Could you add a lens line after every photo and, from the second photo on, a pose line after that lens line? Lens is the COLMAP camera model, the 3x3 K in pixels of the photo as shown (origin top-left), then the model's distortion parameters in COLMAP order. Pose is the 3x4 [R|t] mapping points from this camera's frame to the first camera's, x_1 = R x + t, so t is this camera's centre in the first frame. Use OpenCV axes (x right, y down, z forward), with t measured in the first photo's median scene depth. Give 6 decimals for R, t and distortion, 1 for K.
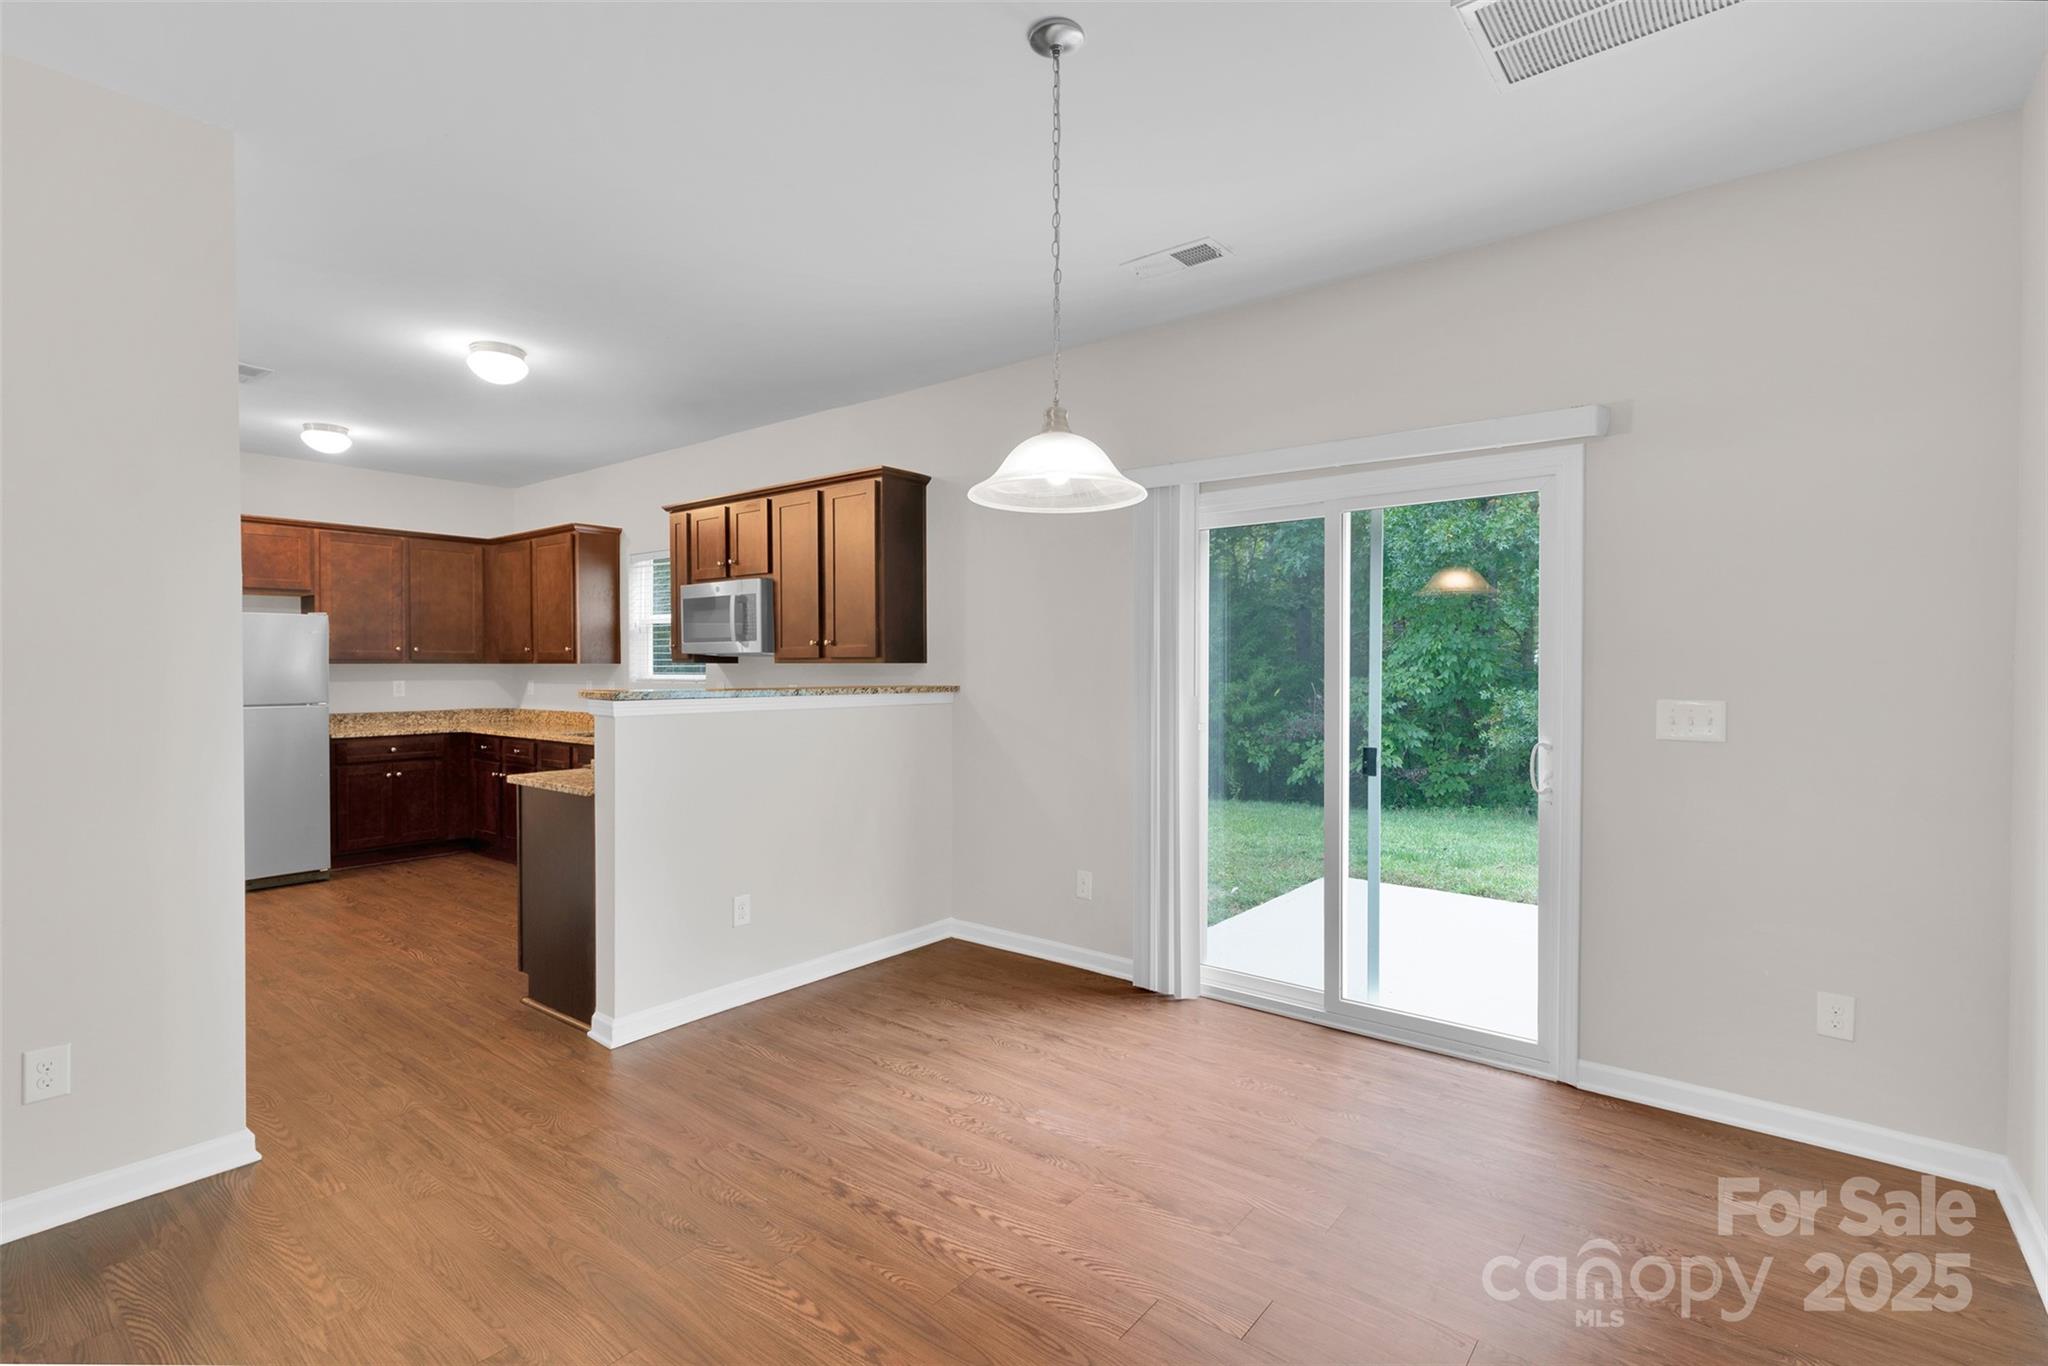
lens RADIAL K [[955.1, 0, 1019.7], [0, 955.1, 675.4], [0, 0, 1]] dist [0.004653, -0.000472]
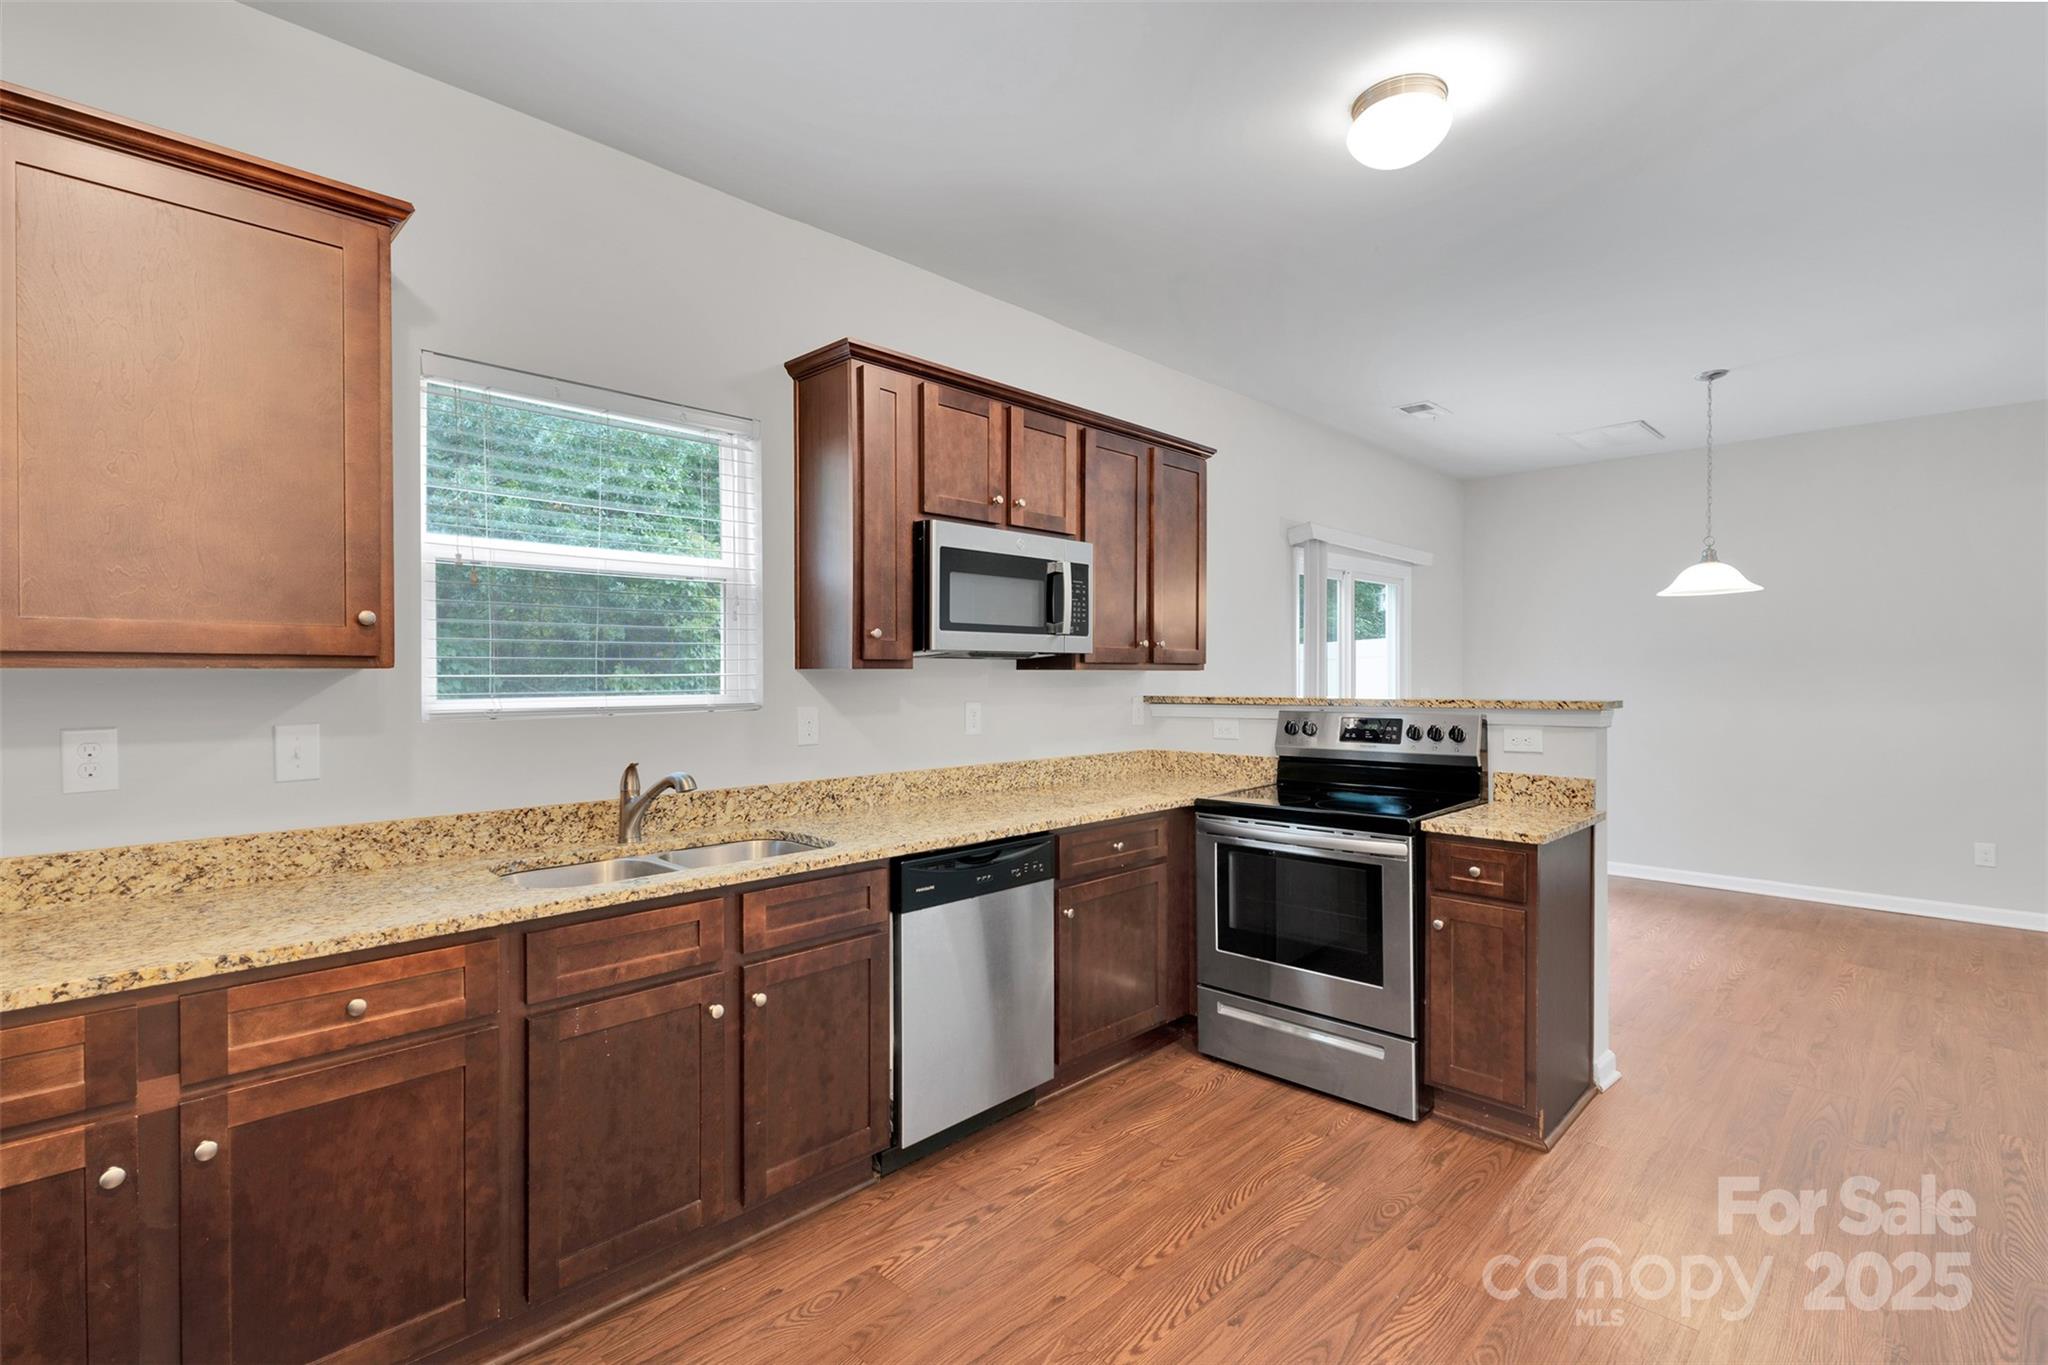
lens RADIAL K [[955.1, 0, 1014.8], [0, 955.1, 682.4], [0, 0, 1]] dist [0.004653, -0.000472]
pose [[0.107127, -0.006145, 0.994226, -0.360470], [0.015034, 0.999877, 0.004560, -0.003005], [-0.994132, 0.014458, 0.107206, 0.375236]]
